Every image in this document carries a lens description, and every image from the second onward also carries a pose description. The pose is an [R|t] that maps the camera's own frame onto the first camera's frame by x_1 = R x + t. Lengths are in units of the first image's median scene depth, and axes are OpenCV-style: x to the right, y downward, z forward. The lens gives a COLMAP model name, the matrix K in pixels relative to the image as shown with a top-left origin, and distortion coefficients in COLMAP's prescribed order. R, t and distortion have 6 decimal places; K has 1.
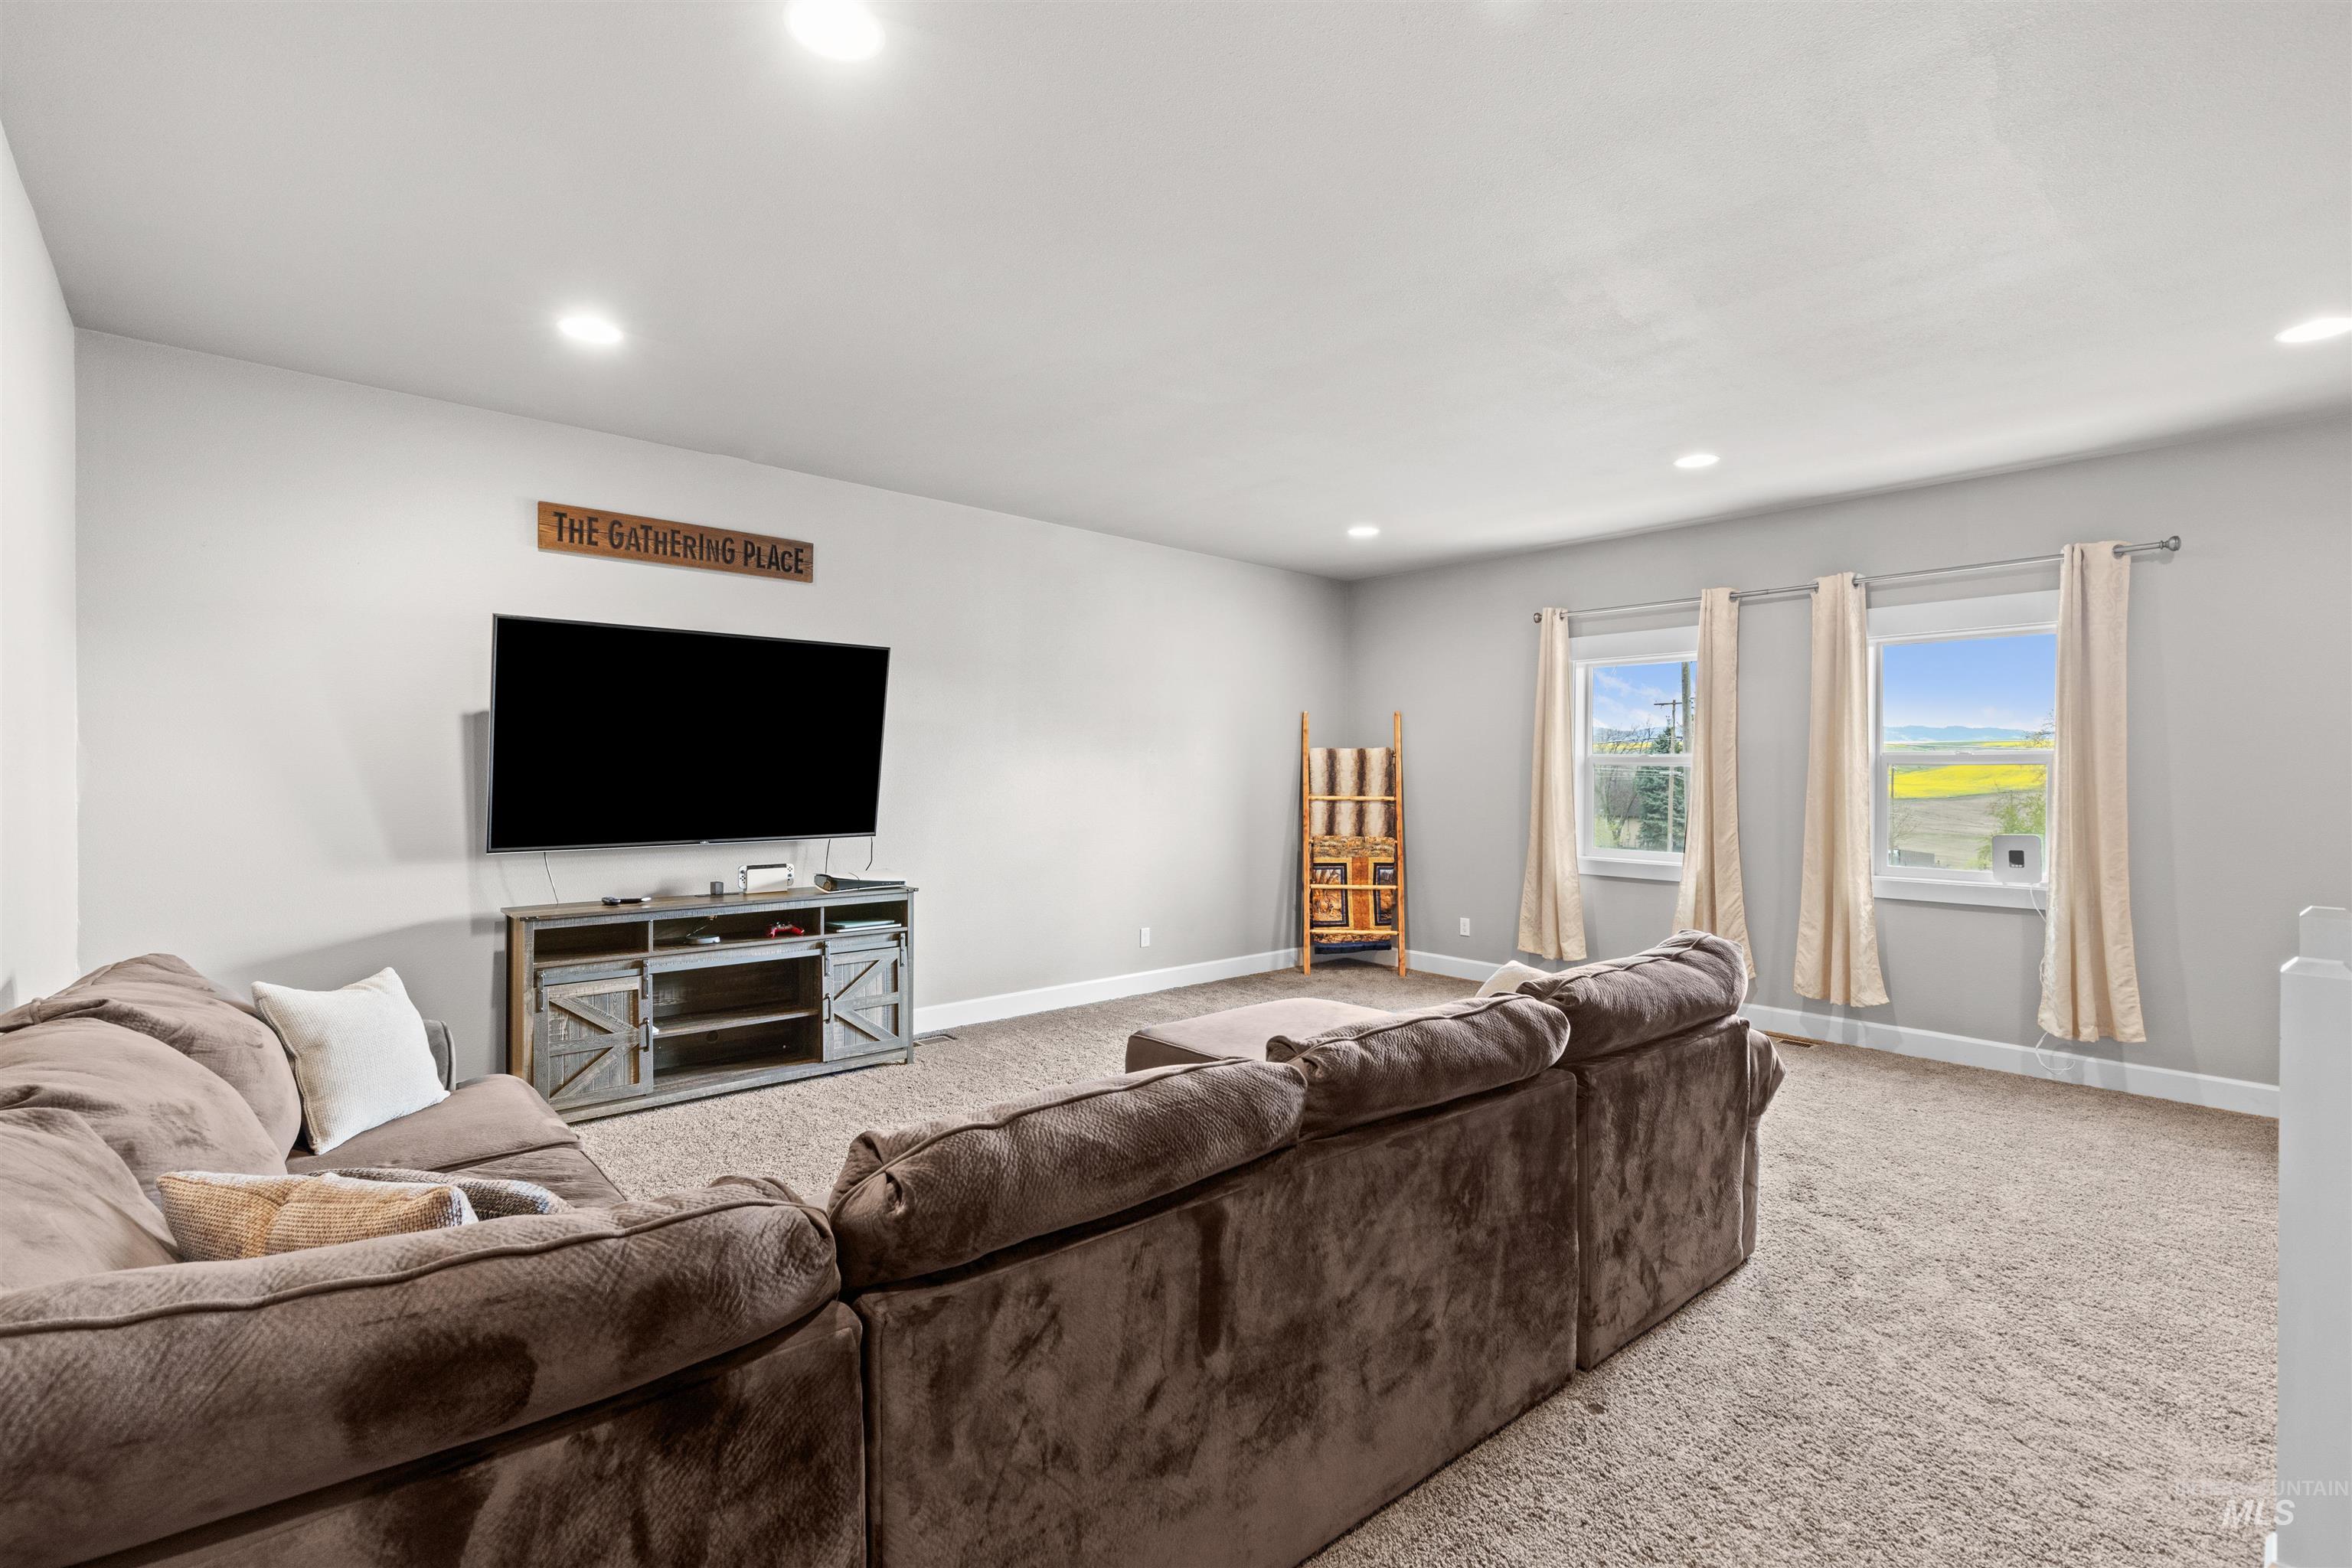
lens RADIAL K [[1064.0, 0, 1174.1], [0, 1064.0, 783.4], [0, 0, 1]] dist [-0.000779, -0.000085]
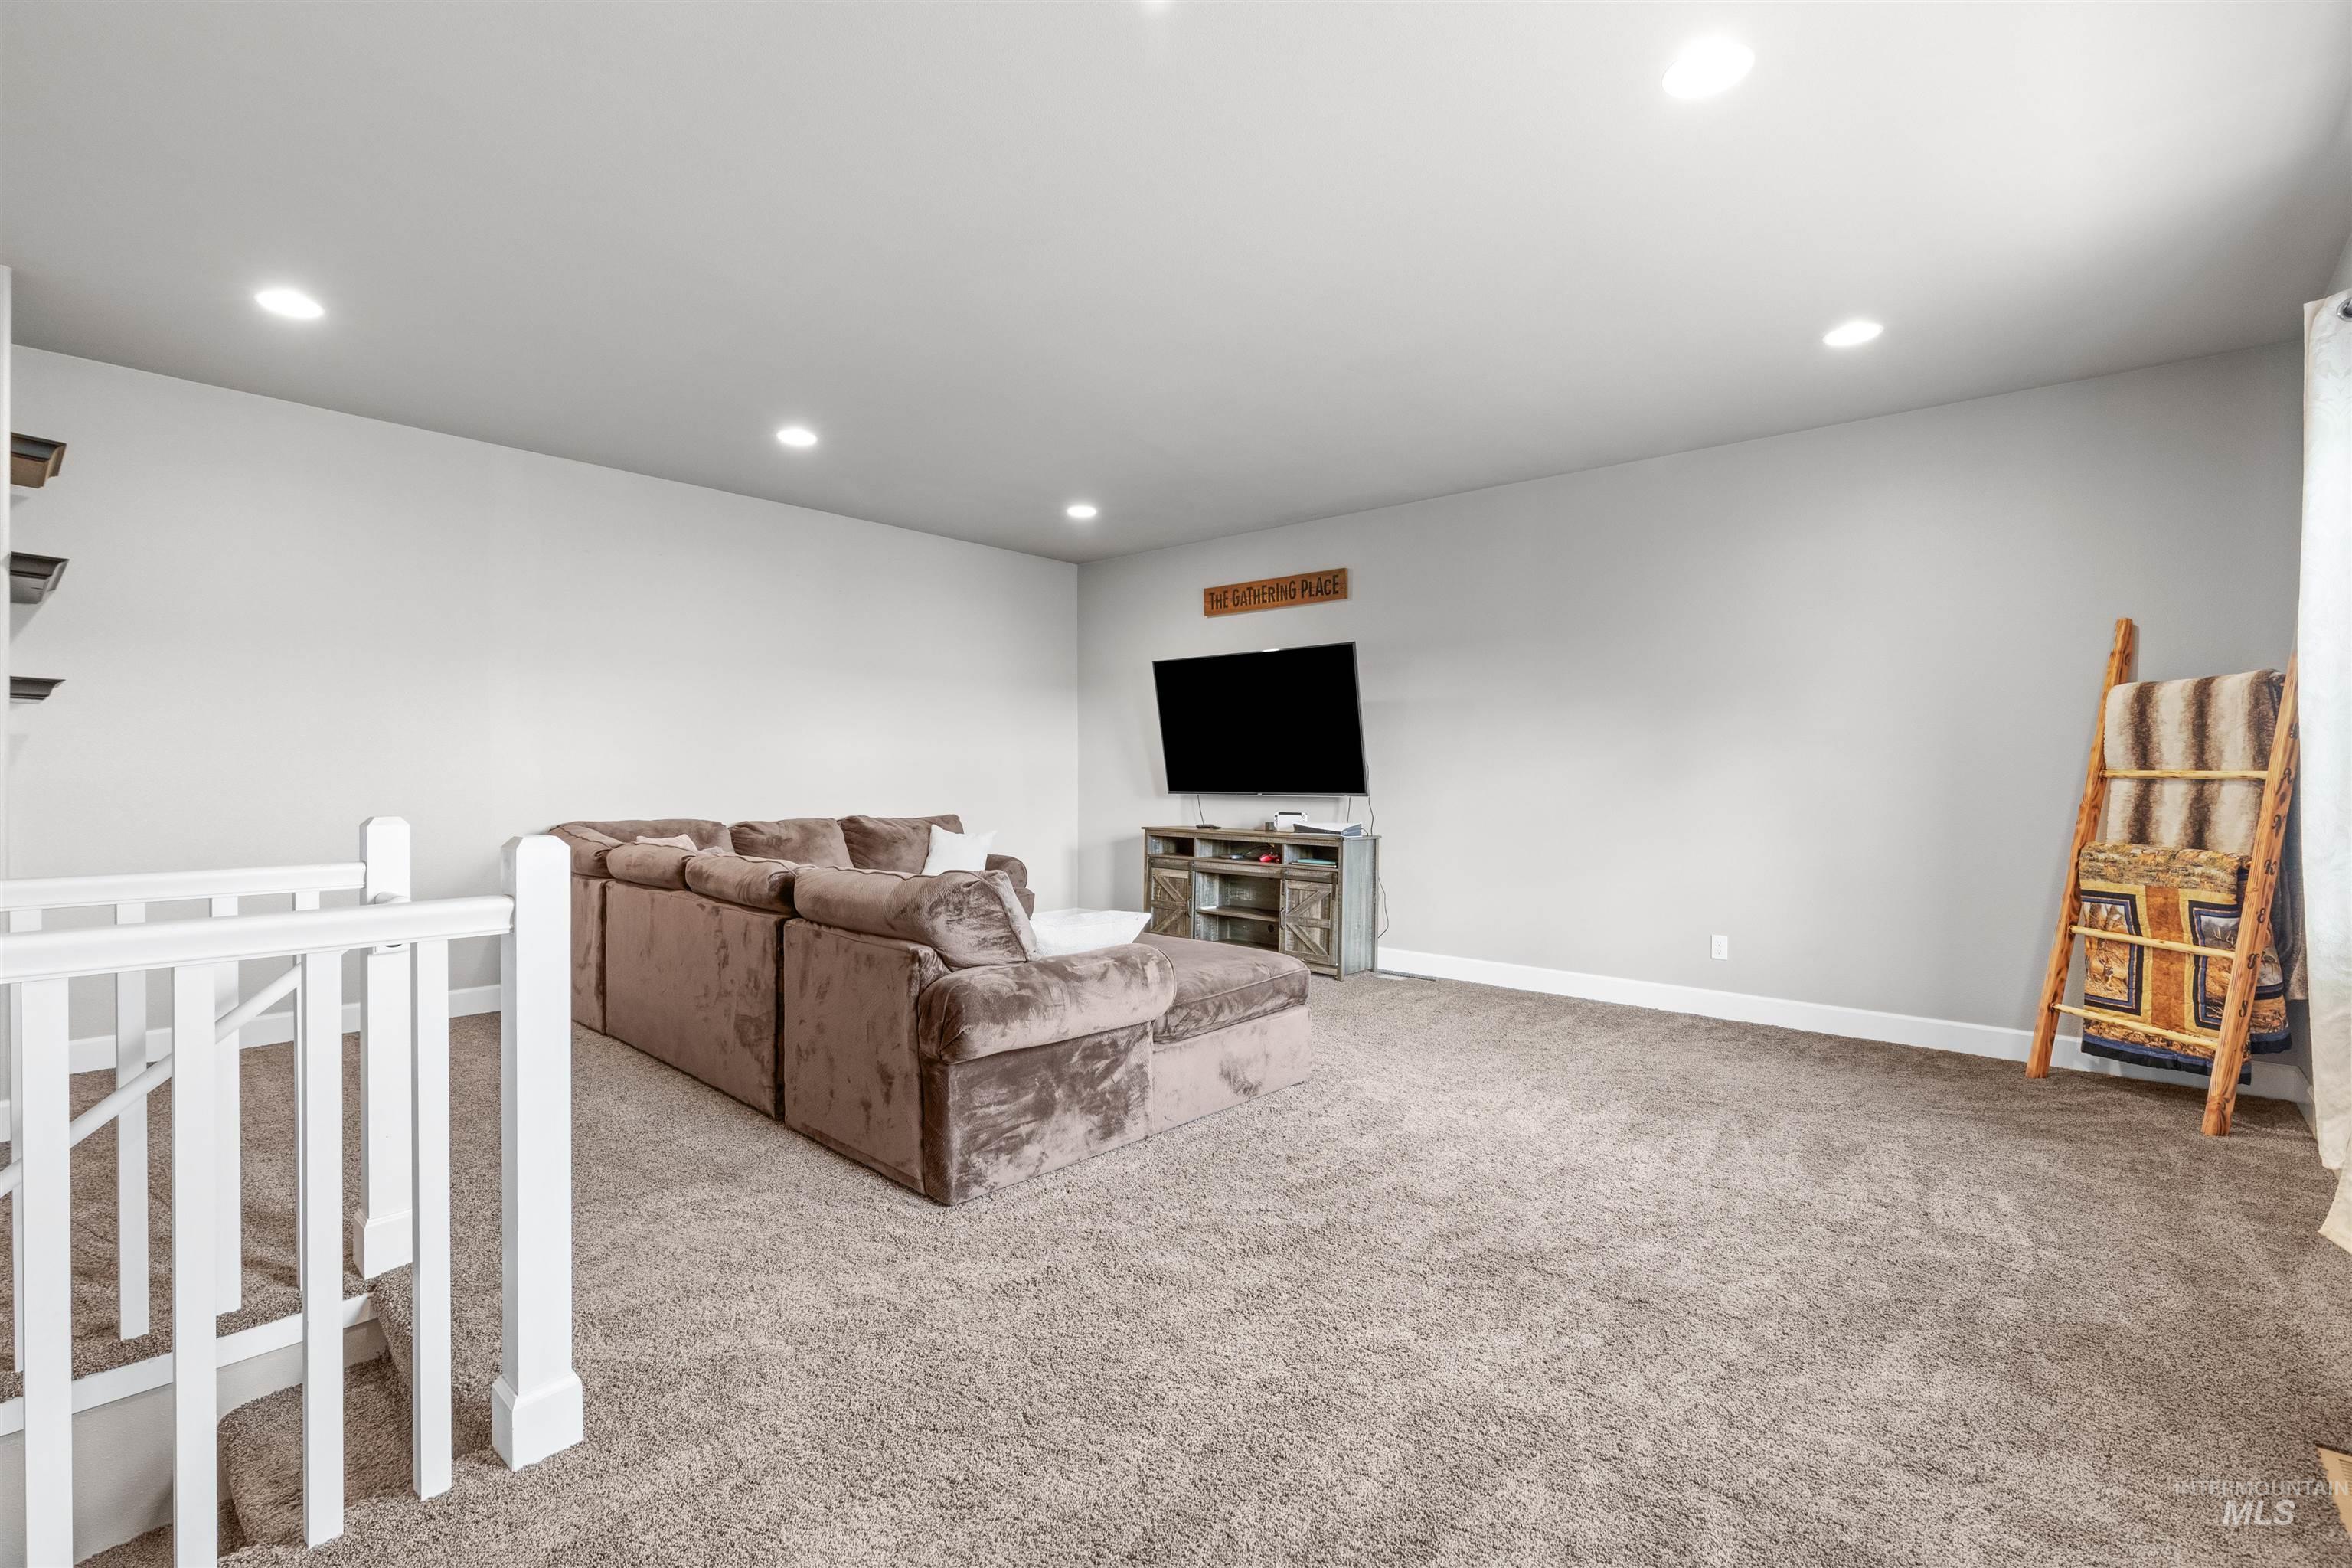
lens RADIAL K [[1064.0, 0, 1175.4], [0, 1064.0, 776.9], [0, 0, 1]] dist [-0.000779, -0.000085]
pose [[0.096137, -0.001528, -0.995367, 0.645145], [-0.014607, 0.999889, -0.002945, 0.024285], [0.995261, 0.014822, 0.096104, 0.469861]]
